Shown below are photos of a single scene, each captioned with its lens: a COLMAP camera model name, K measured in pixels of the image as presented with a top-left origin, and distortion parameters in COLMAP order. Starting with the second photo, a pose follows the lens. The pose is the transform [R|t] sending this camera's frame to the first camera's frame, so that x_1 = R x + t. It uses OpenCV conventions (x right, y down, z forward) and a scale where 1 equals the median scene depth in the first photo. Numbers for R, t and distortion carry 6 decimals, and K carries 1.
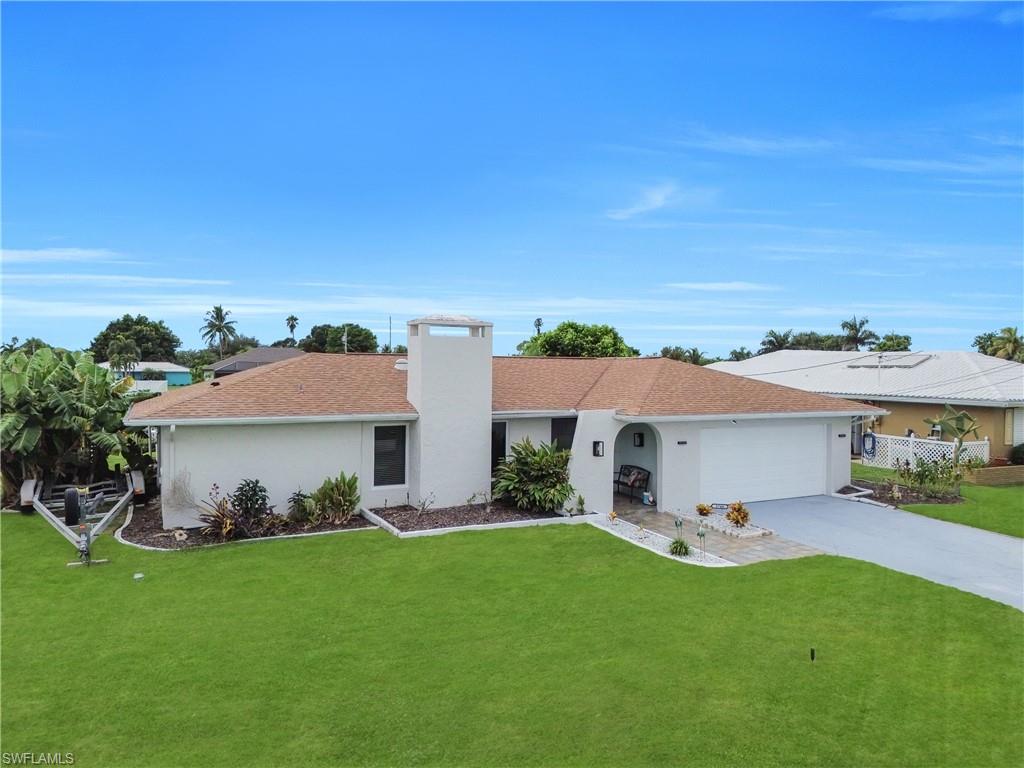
lens RADIAL K [[654.2, 0, 512.0], [0, 654.2, 384.0], [0, 0, 1]] dist [0.000852, 0.000907]
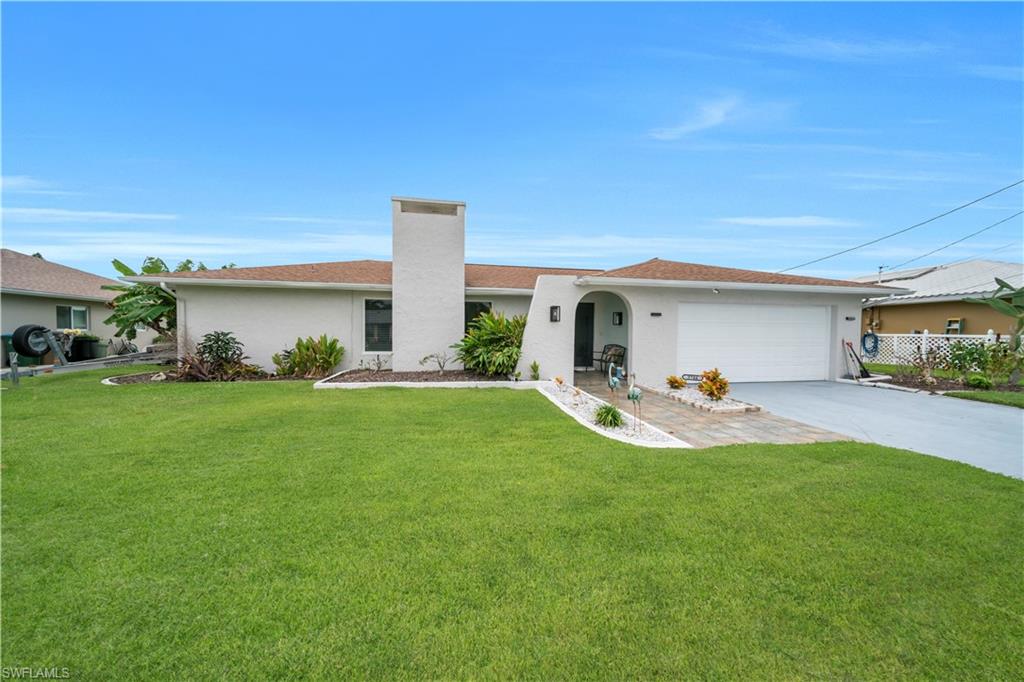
lens RADIAL K [[351.9, 0, 512.0], [0, 351.9, 341.0], [0, 0, 1]] dist [-0.001428, -0.000161]
pose [[0.967957, 0.006939, -0.251021, 0.201305], [-0.002938, 0.999863, 0.016308, 0.131232], [0.251100, -0.015048, 0.967844, 0.486476]]
